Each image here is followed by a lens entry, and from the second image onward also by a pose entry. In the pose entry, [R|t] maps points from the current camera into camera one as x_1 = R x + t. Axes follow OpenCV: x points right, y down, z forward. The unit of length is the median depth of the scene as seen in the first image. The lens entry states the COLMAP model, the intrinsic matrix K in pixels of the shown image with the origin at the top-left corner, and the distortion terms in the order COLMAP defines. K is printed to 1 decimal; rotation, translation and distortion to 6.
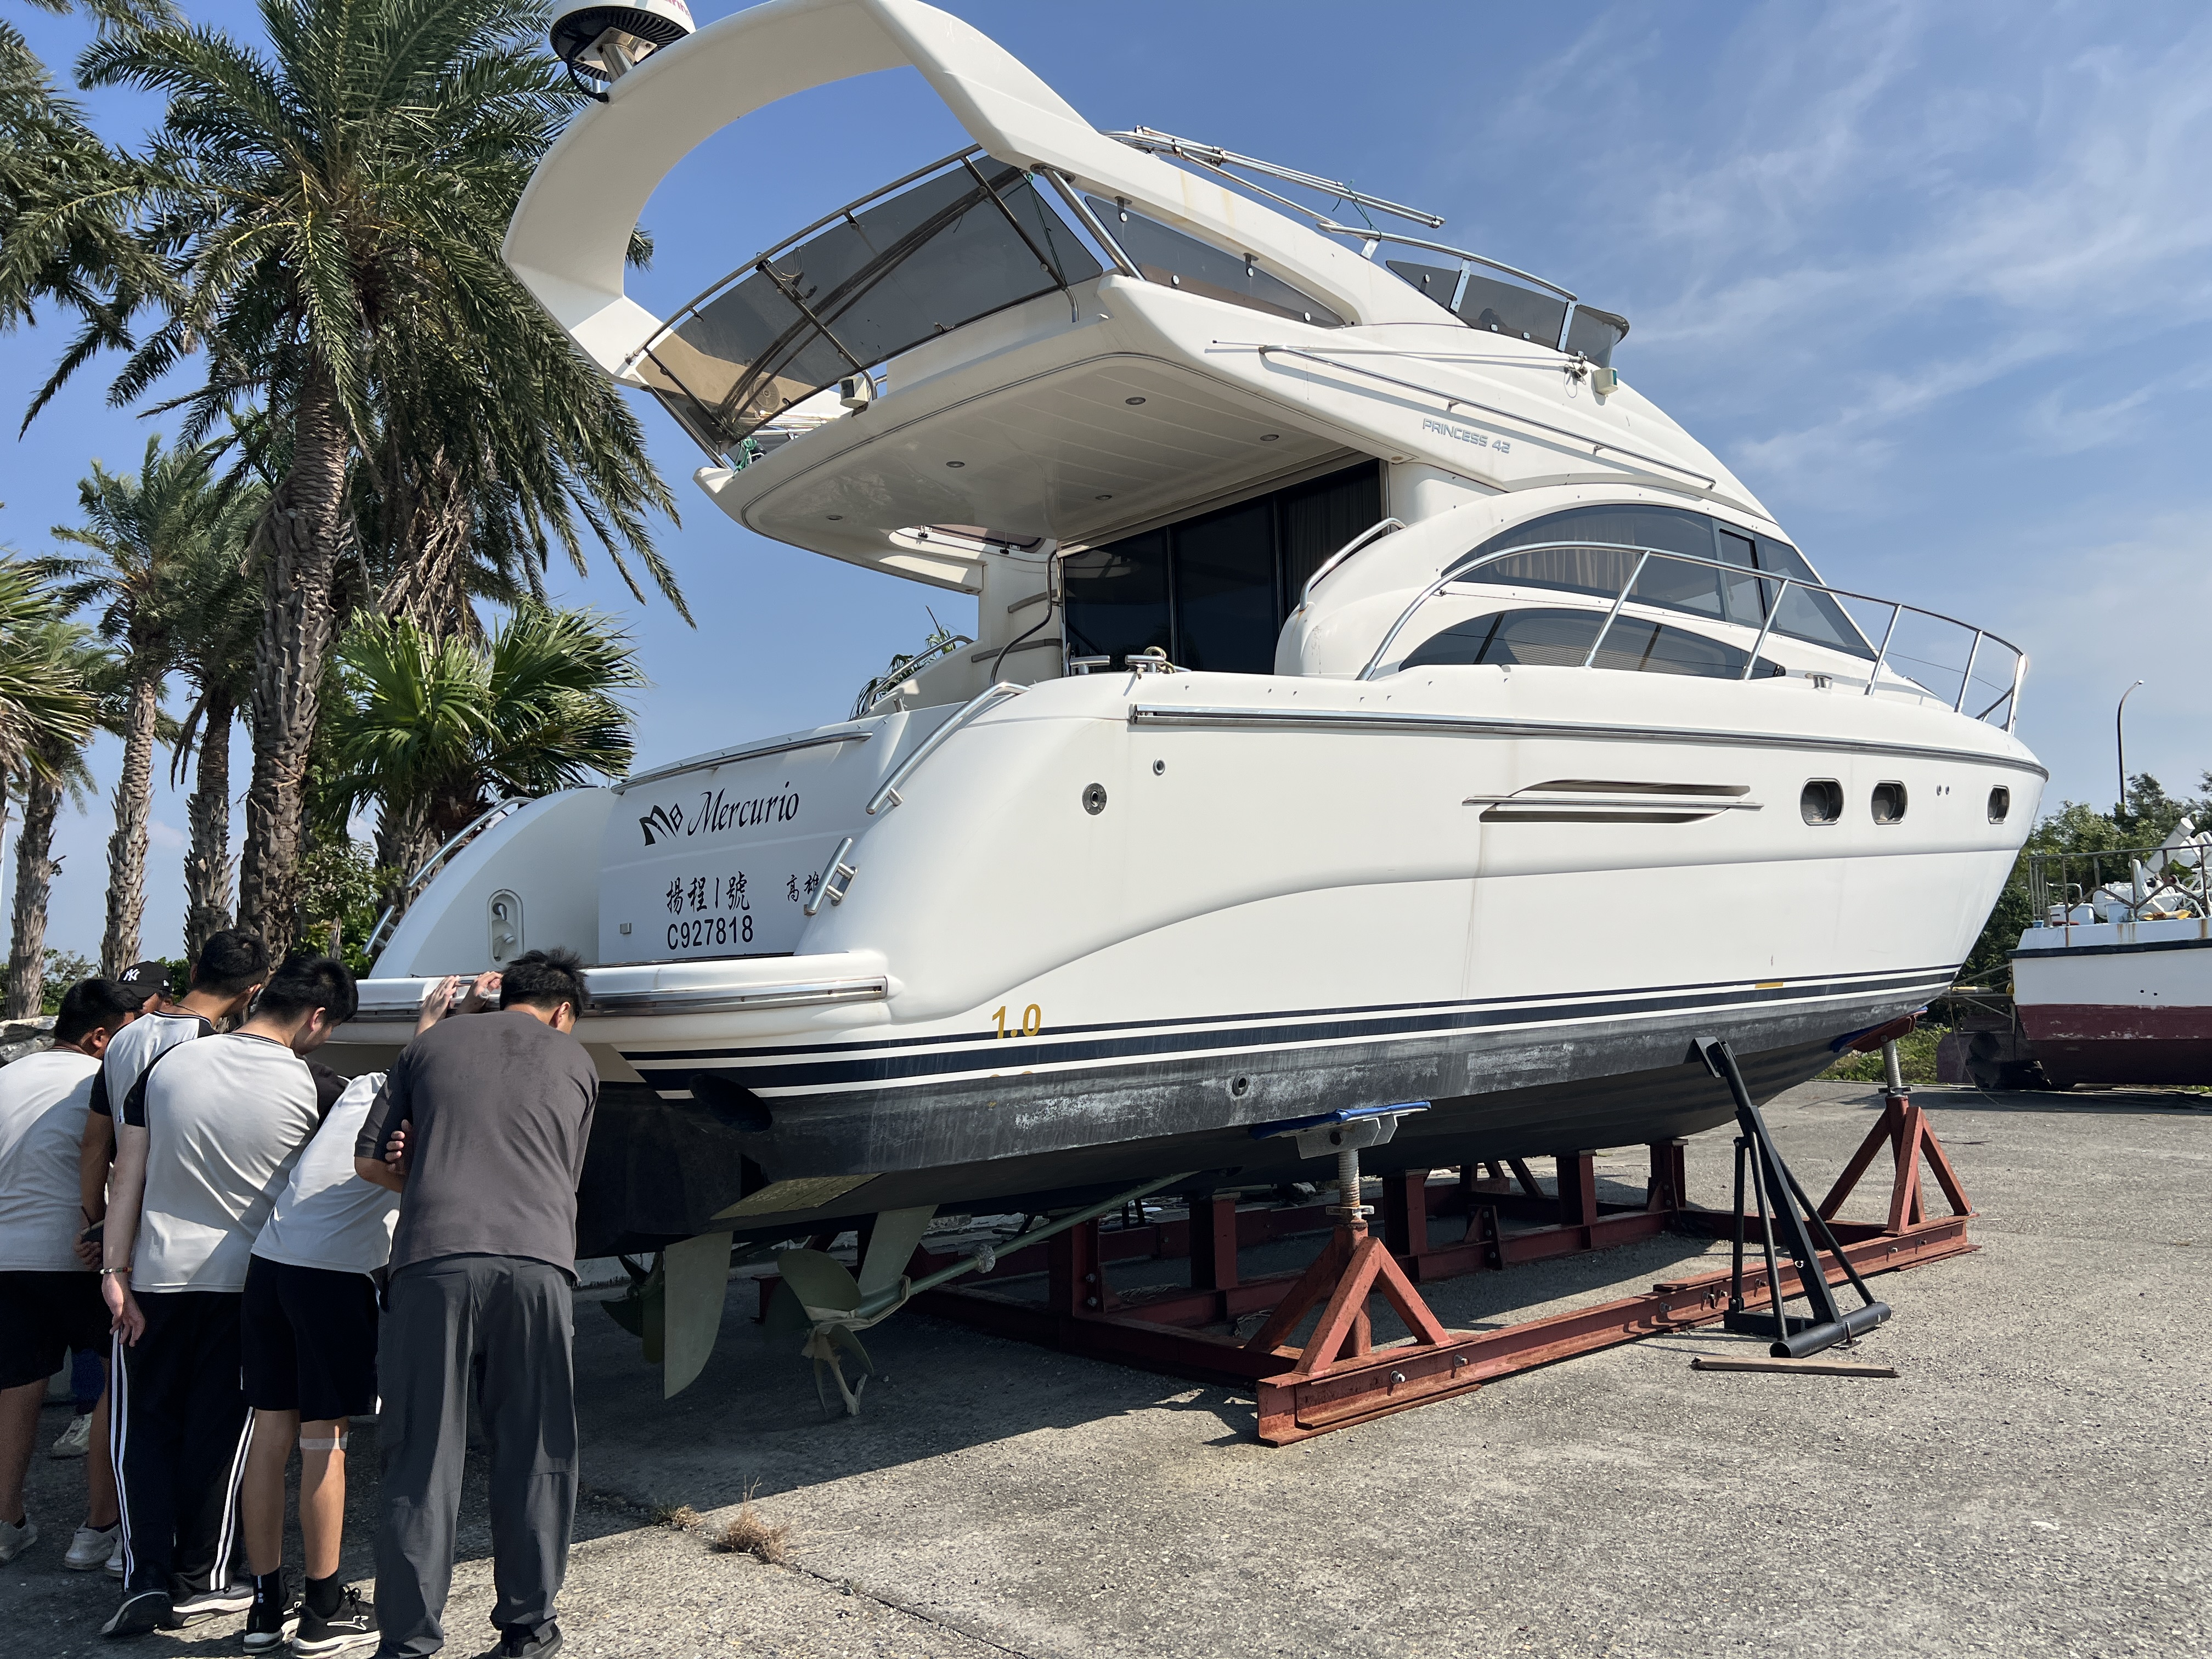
lens RADIAL K [[1663.6, 0, 1141.2], [0, 1663.6, 832.0], [0, 0, 1]] dist [0.039012, -0.041482]
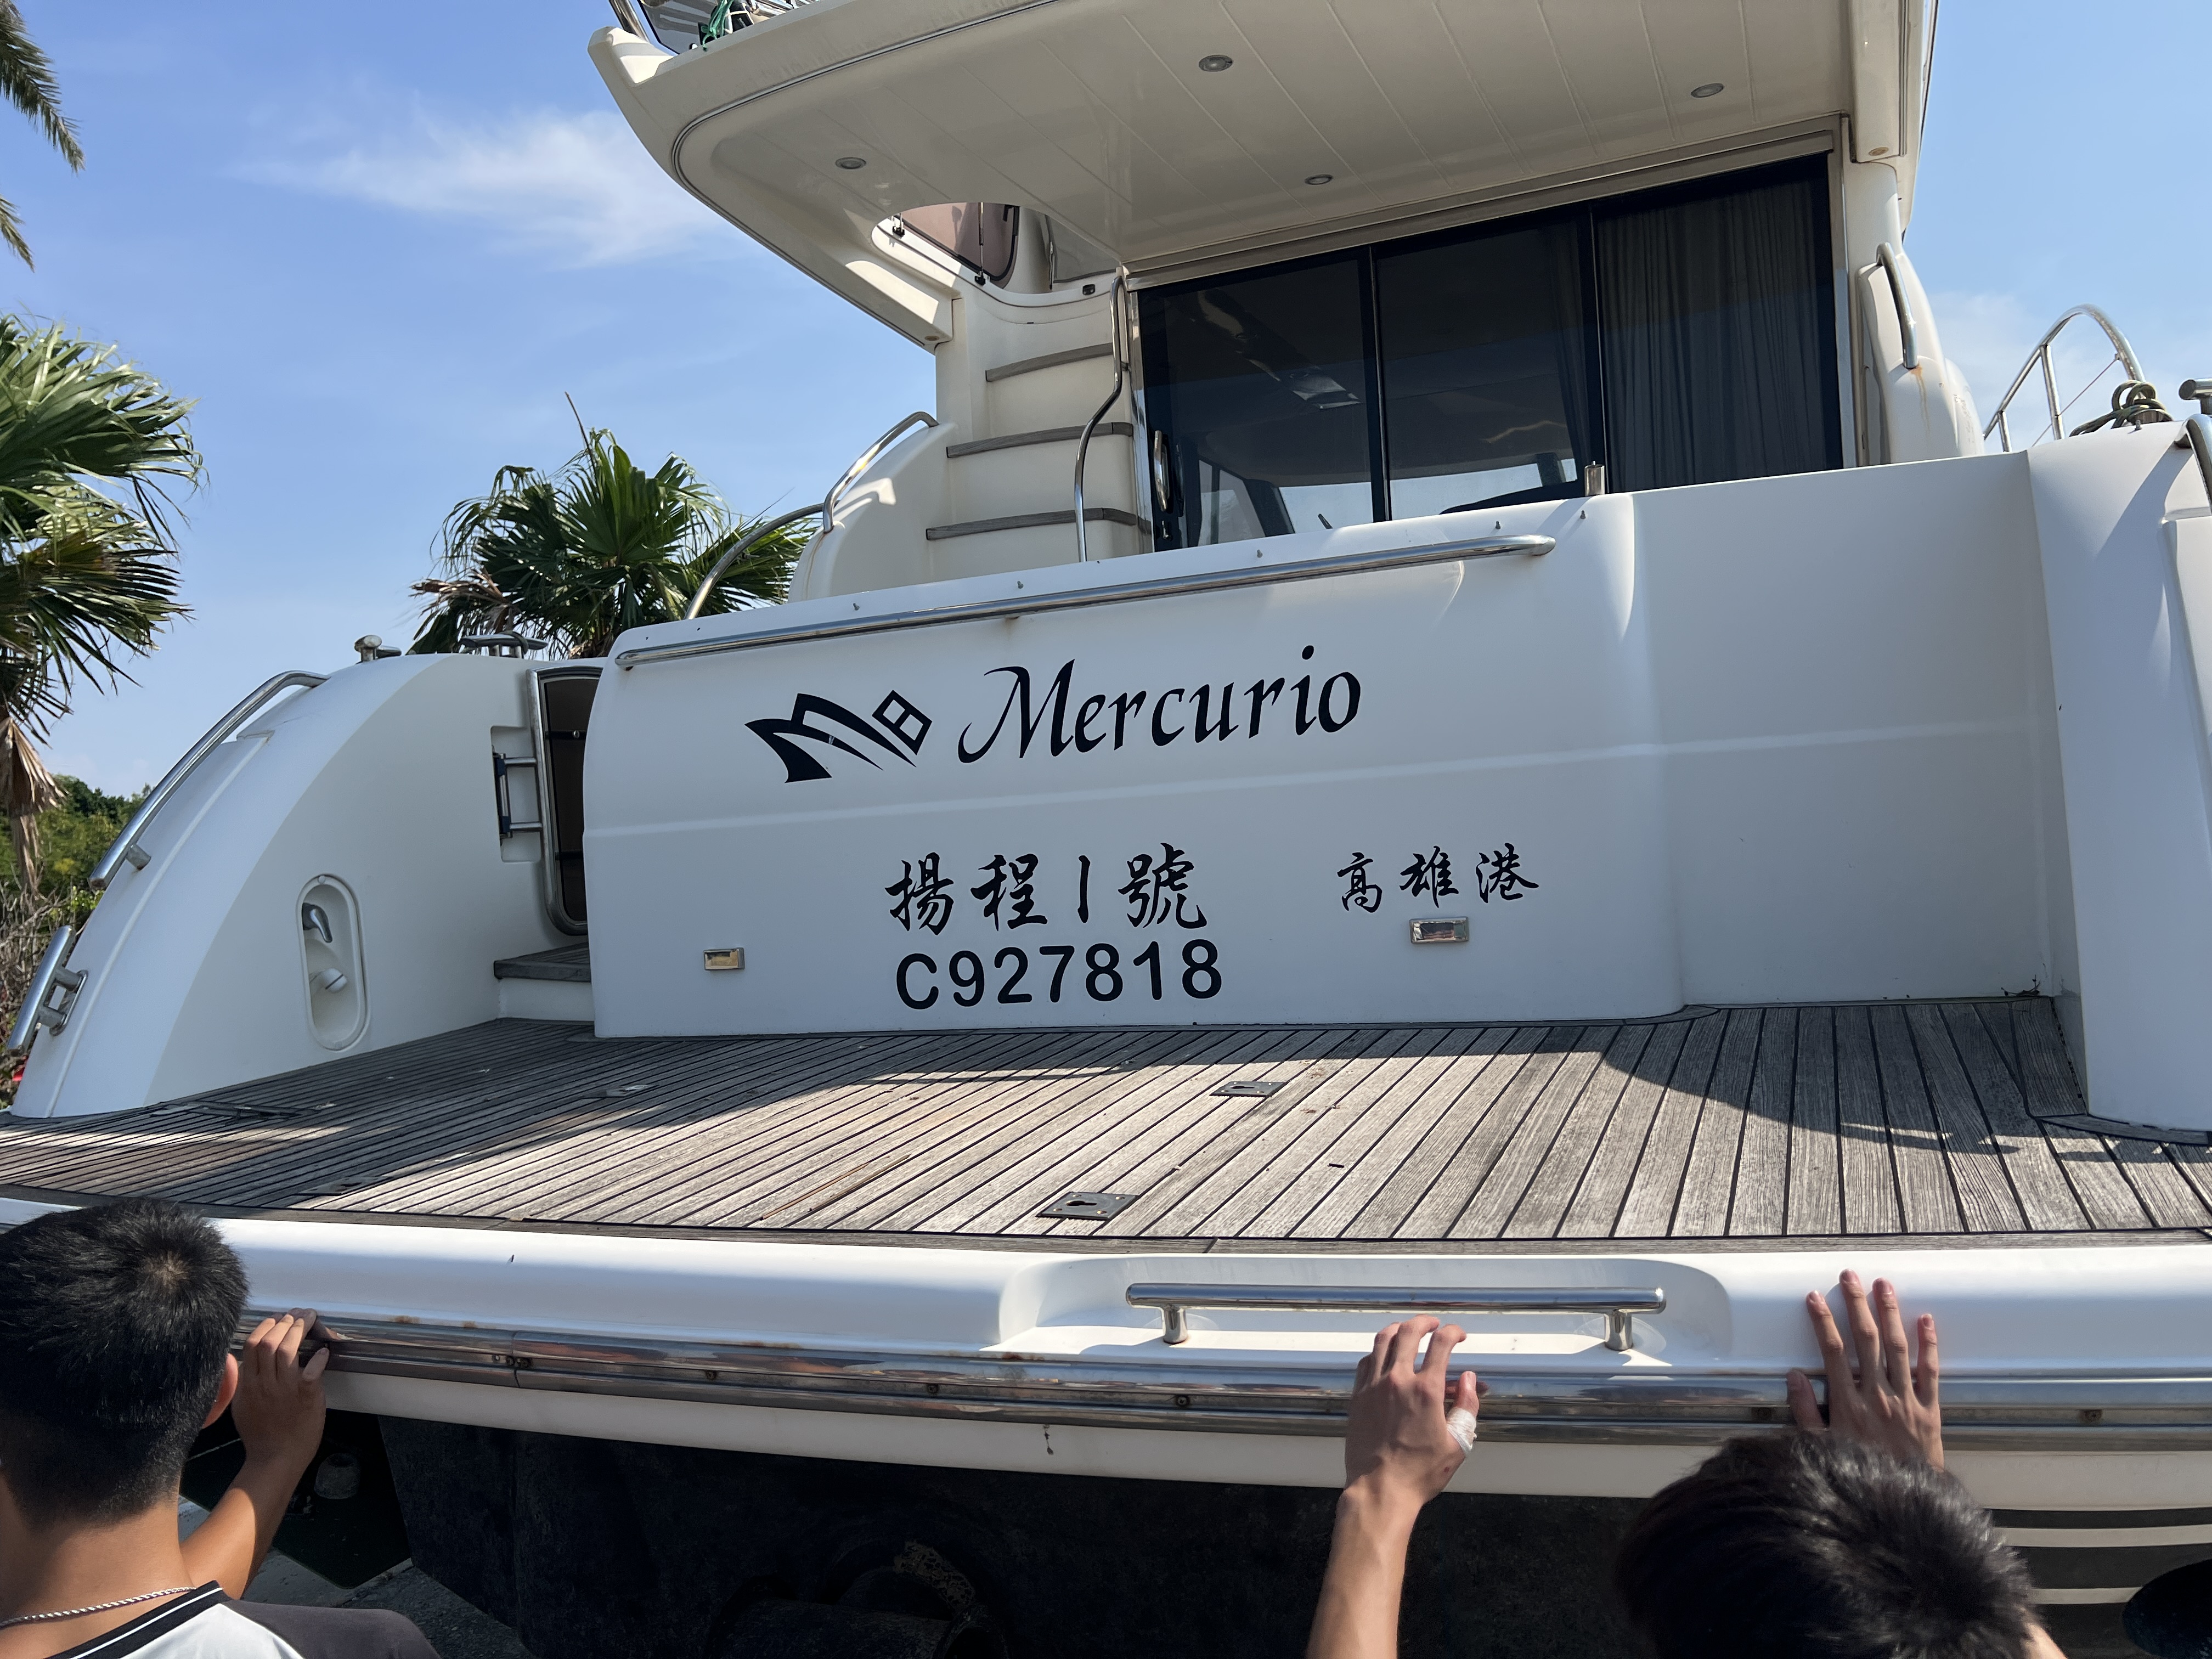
lens RADIAL K [[1663.6, 0, 1099.2], [0, 1663.6, 812.9], [0, 0, 1]] dist [0.039012, -0.041482]
pose [[0.913065, -0.023139, 0.407156, -0.407370], [-0.002209, 0.998094, 0.061675, -0.011568], [-0.407807, -0.057213, 0.911274, 0.547366]]
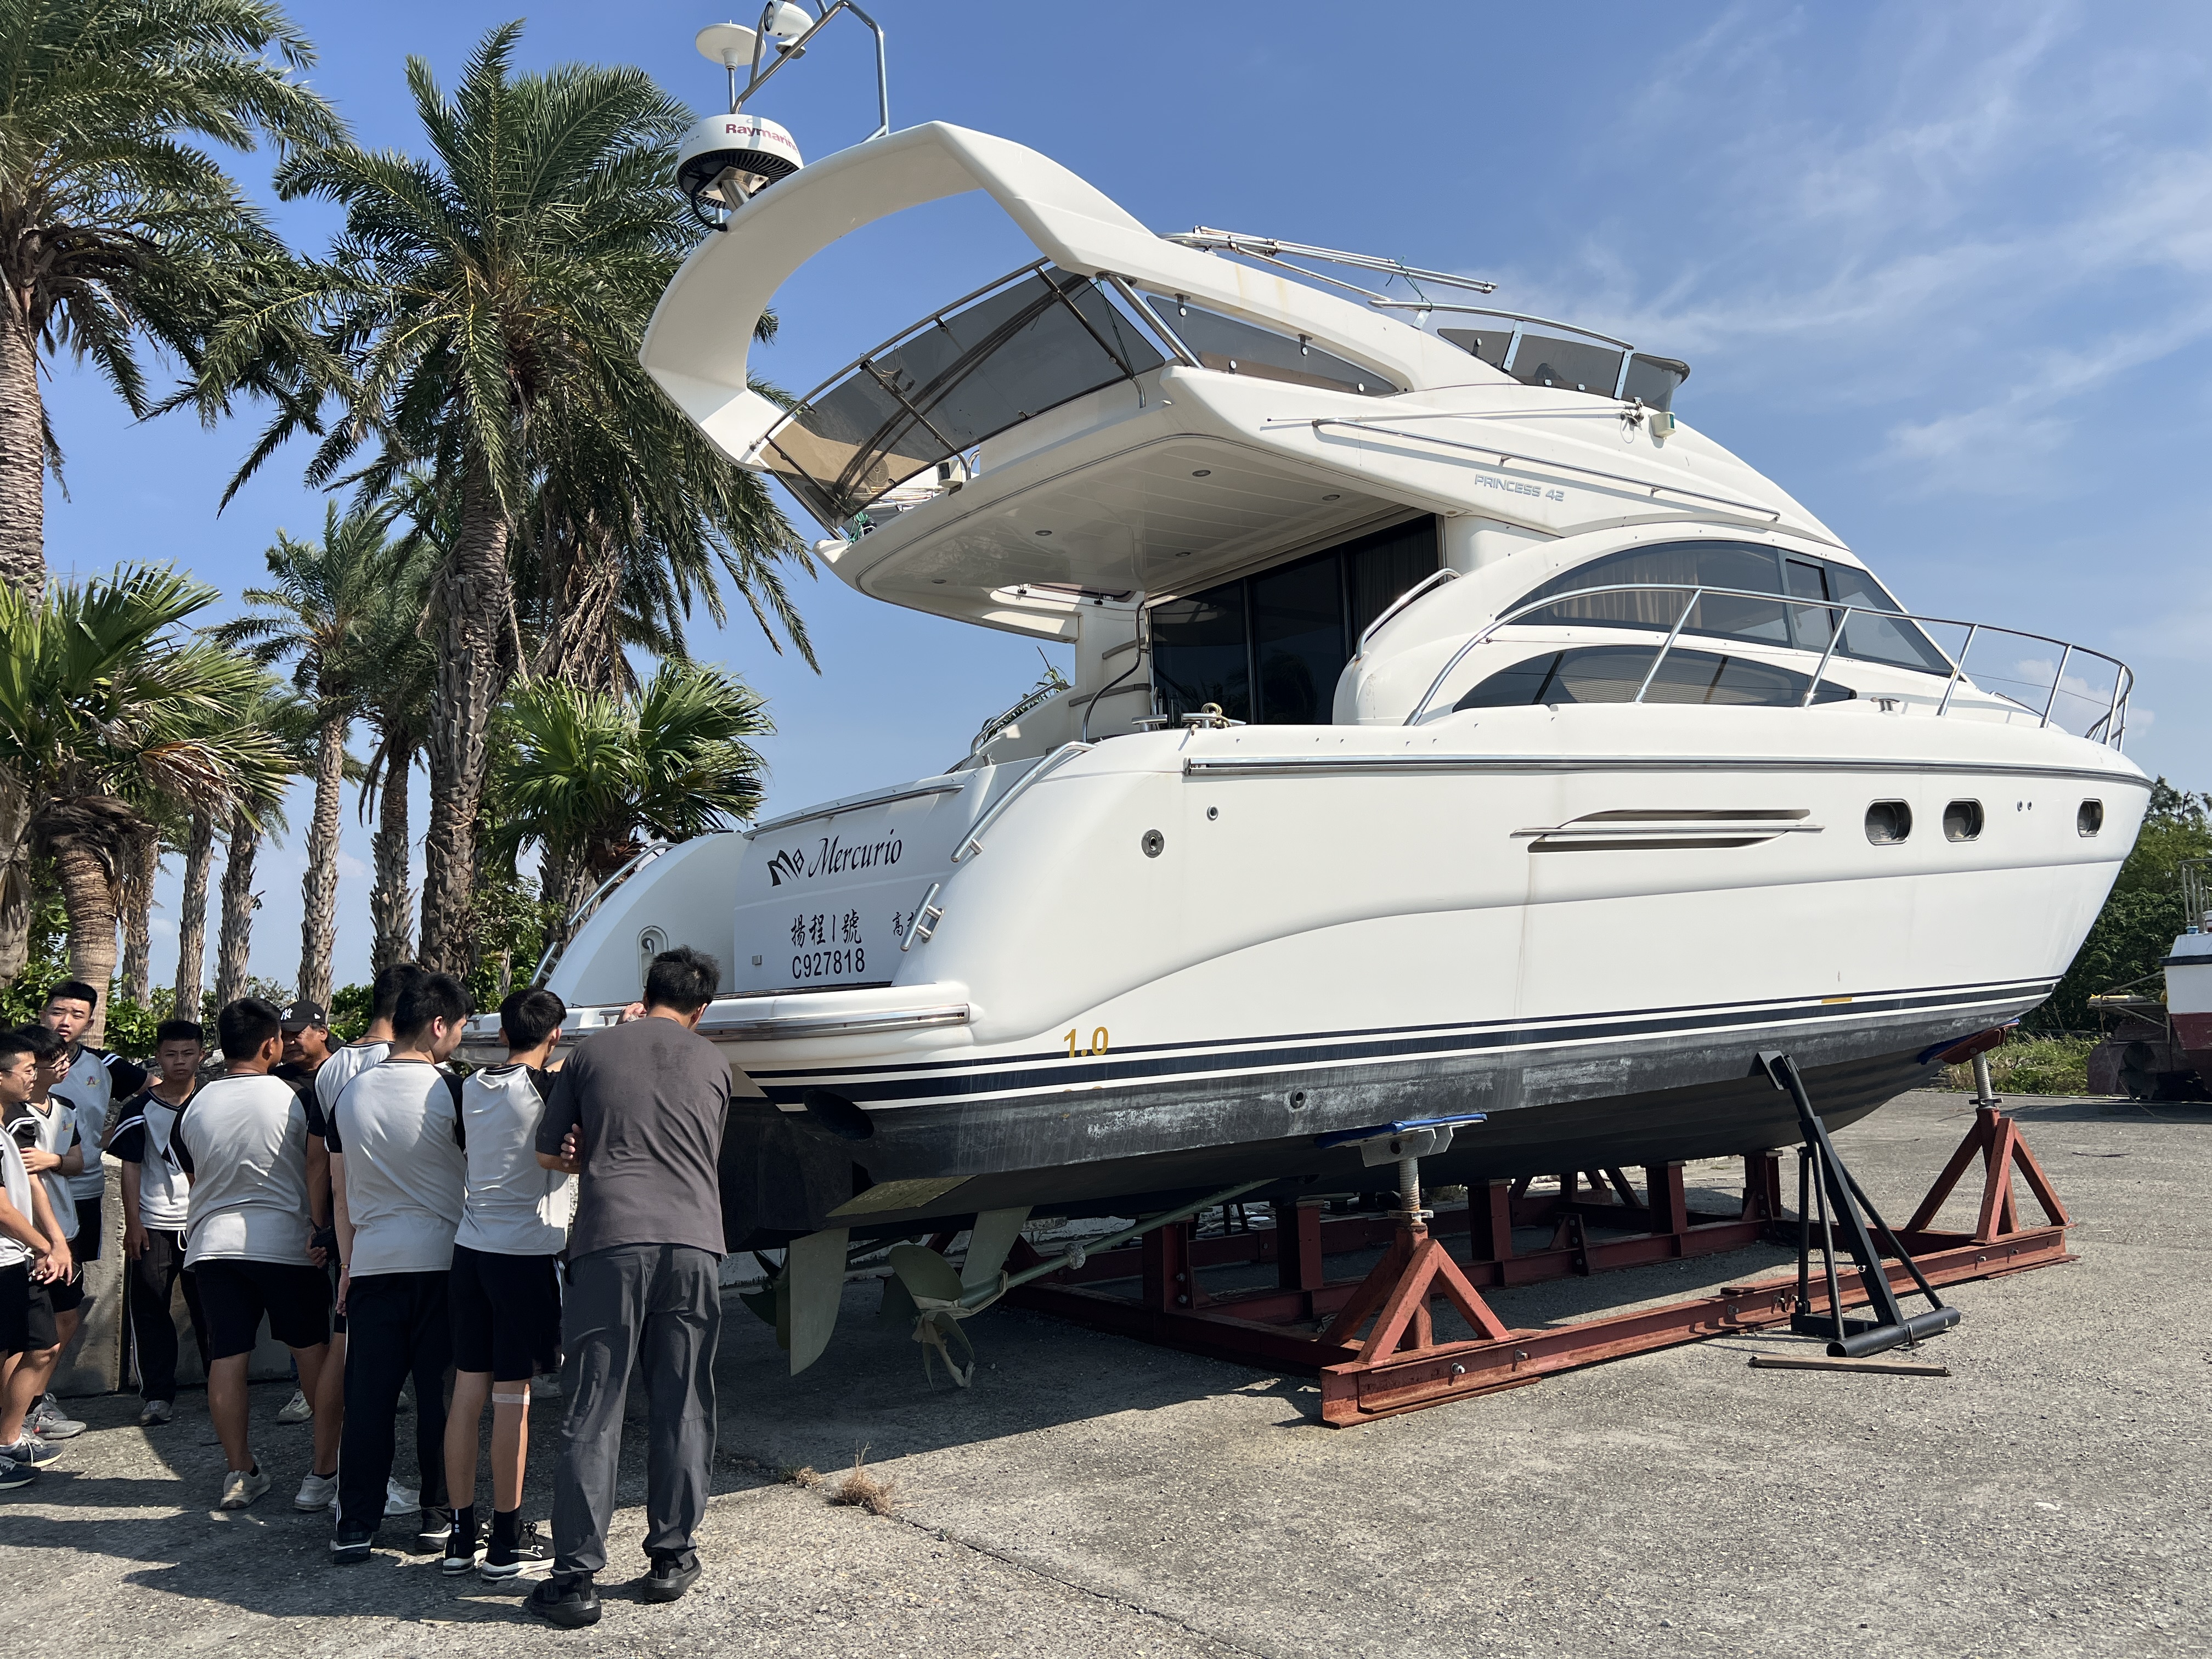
lens RADIAL K [[1663.6, 0, 1125.9], [0, 1663.6, 836.7], [0, 0, 1]] dist [0.039012, -0.041482]
pose [[0.995639, -0.018418, -0.091458, 0.041900], [0.017858, 0.999816, -0.006938, -0.012910], [0.091569, 0.005274, 0.995785, -0.090329]]
